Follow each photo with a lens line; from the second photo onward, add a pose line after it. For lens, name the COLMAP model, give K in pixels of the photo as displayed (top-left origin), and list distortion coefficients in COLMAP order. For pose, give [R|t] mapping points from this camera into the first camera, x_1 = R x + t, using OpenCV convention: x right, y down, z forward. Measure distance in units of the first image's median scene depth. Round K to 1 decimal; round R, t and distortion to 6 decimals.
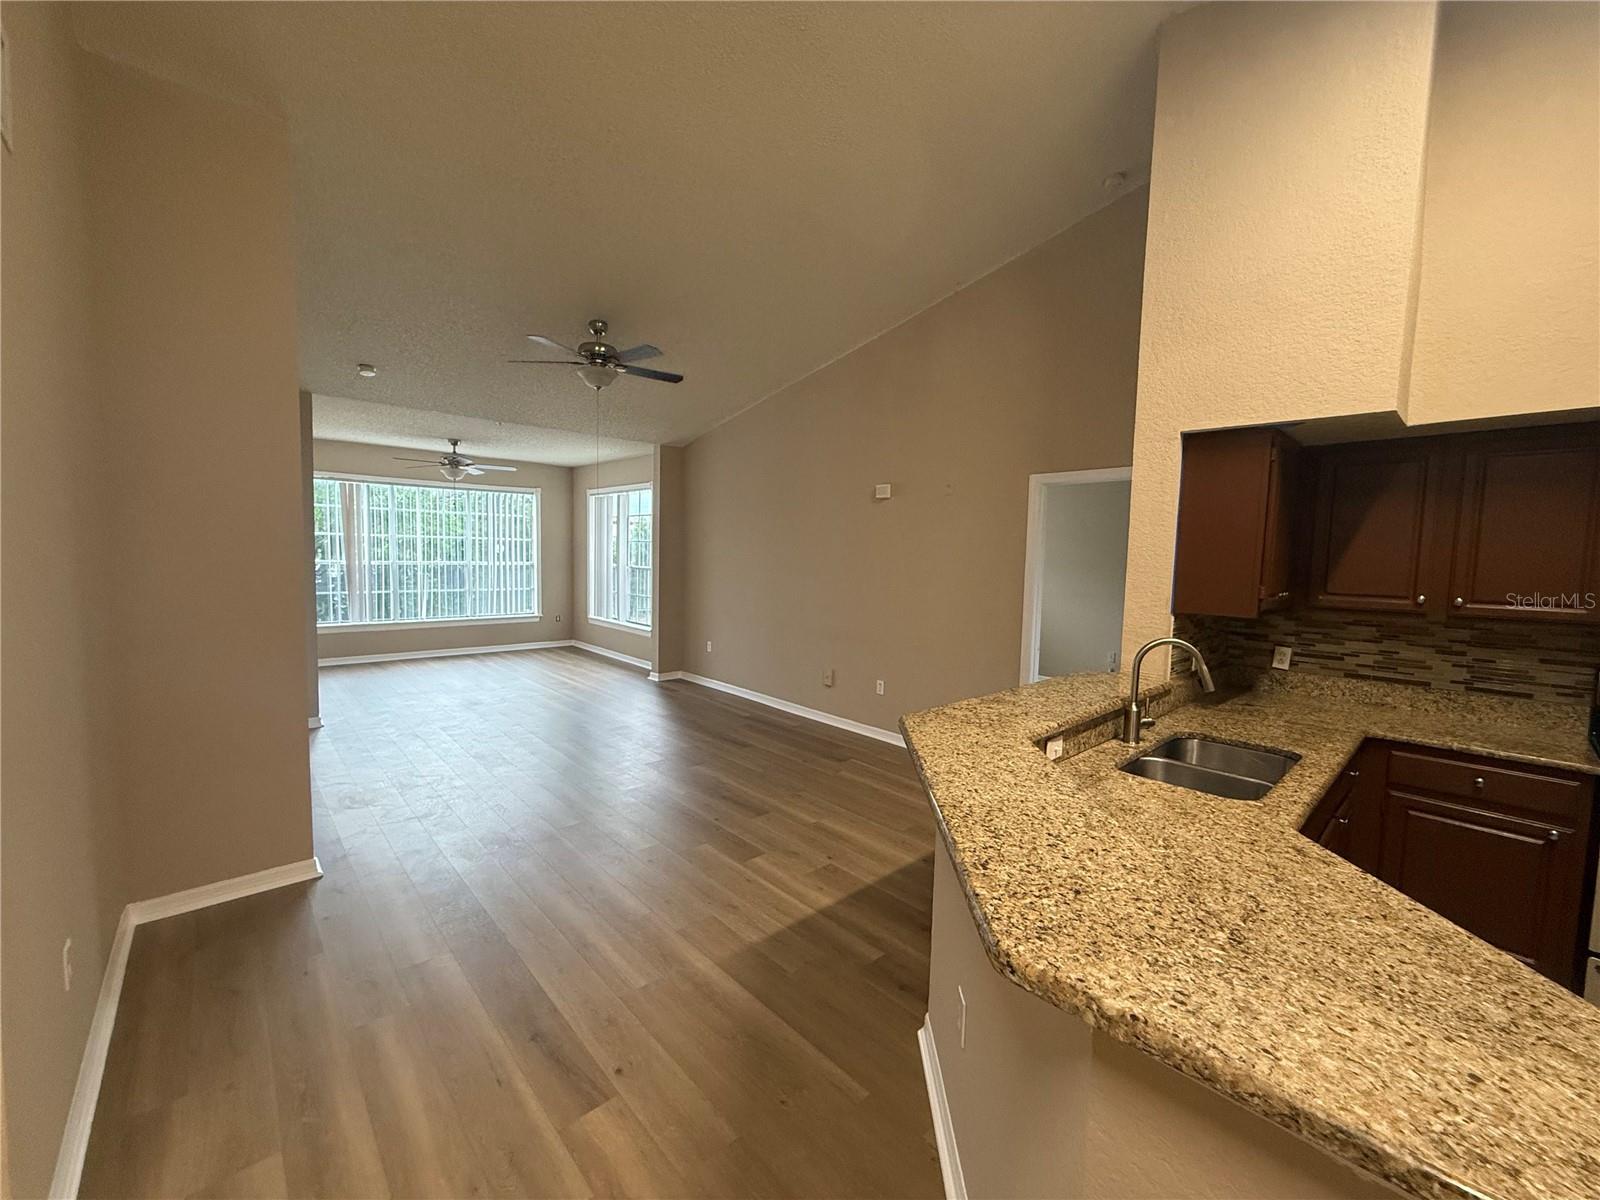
lens RADIAL K [[636.4, 0, 796.9], [0, 636.4, 600.6], [0, 0, 1]] dist [-0.000123, 0.000160]
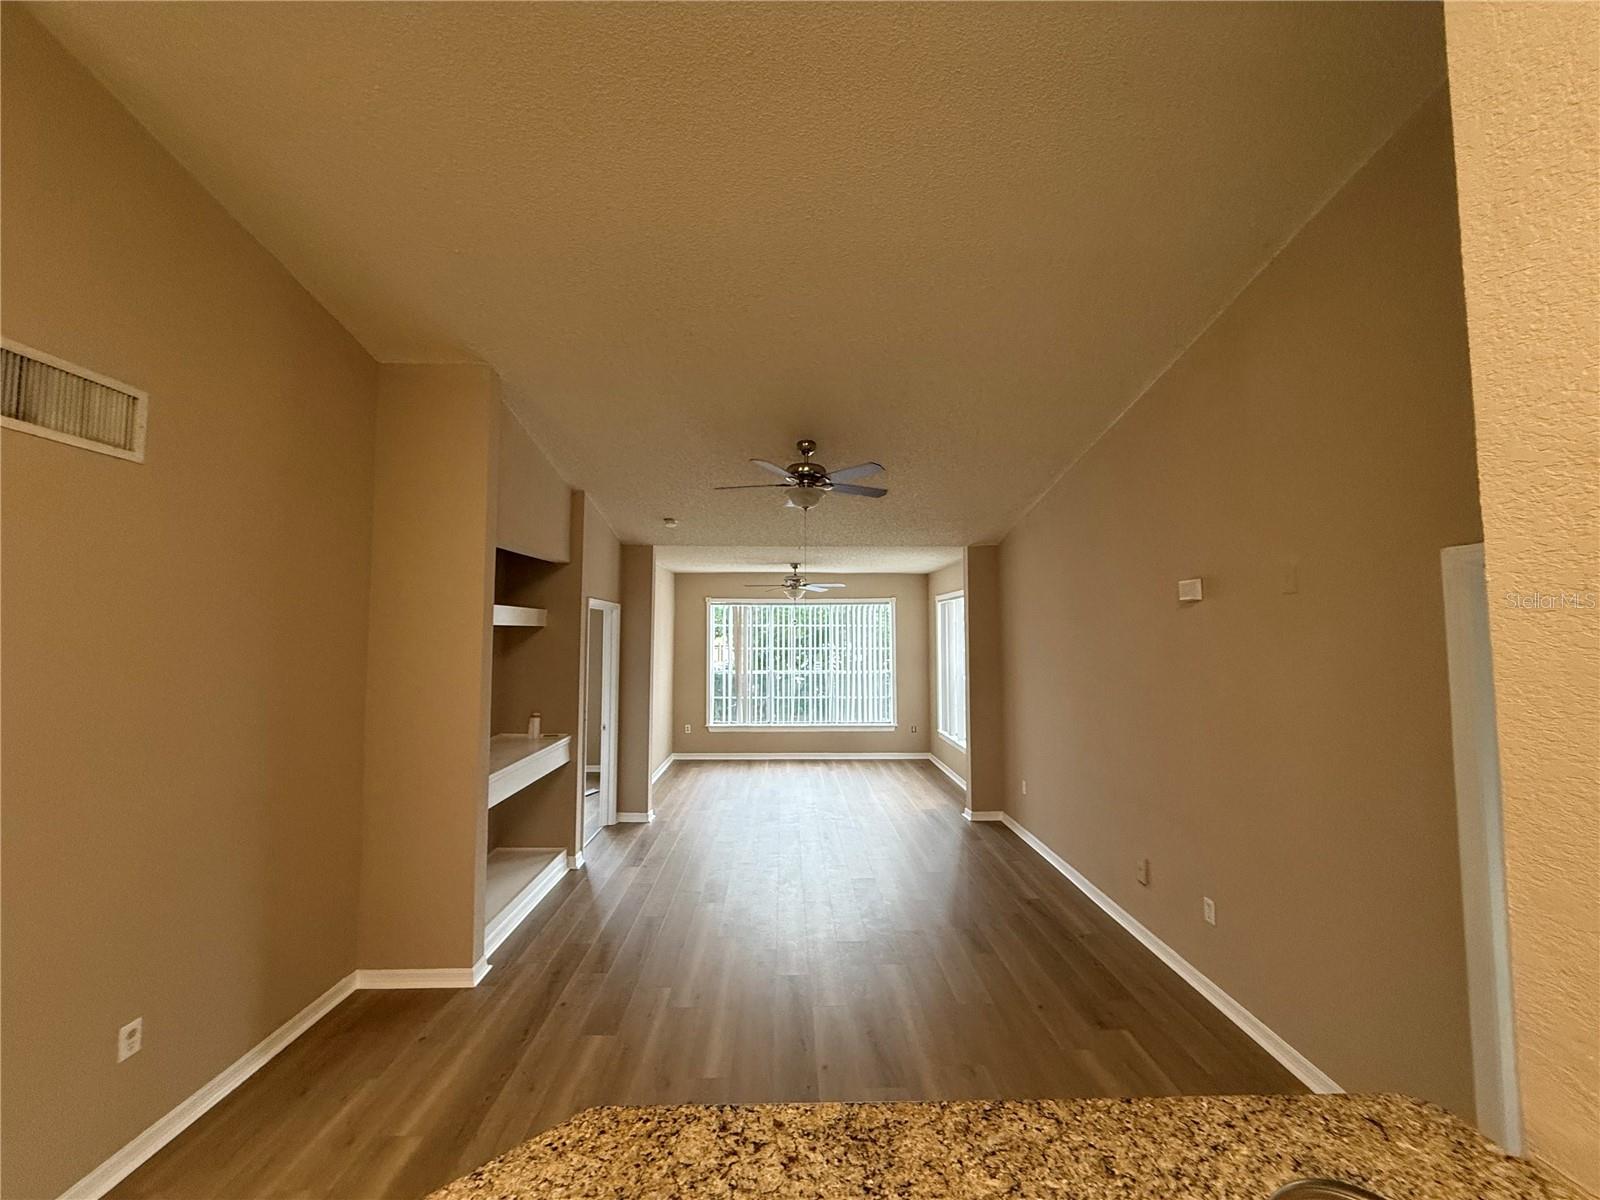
lens RADIAL K [[636.4, 0, 795.9], [0, 636.4, 597.5], [0, 0, 1]] dist [-0.000123, 0.000160]
pose [[0.749466, -0.063127, -0.659026, 0.476109], [-0.033512, 0.990550, -0.132994, -0.121000], [0.661194, 0.121759, 0.740268, 0.486270]]
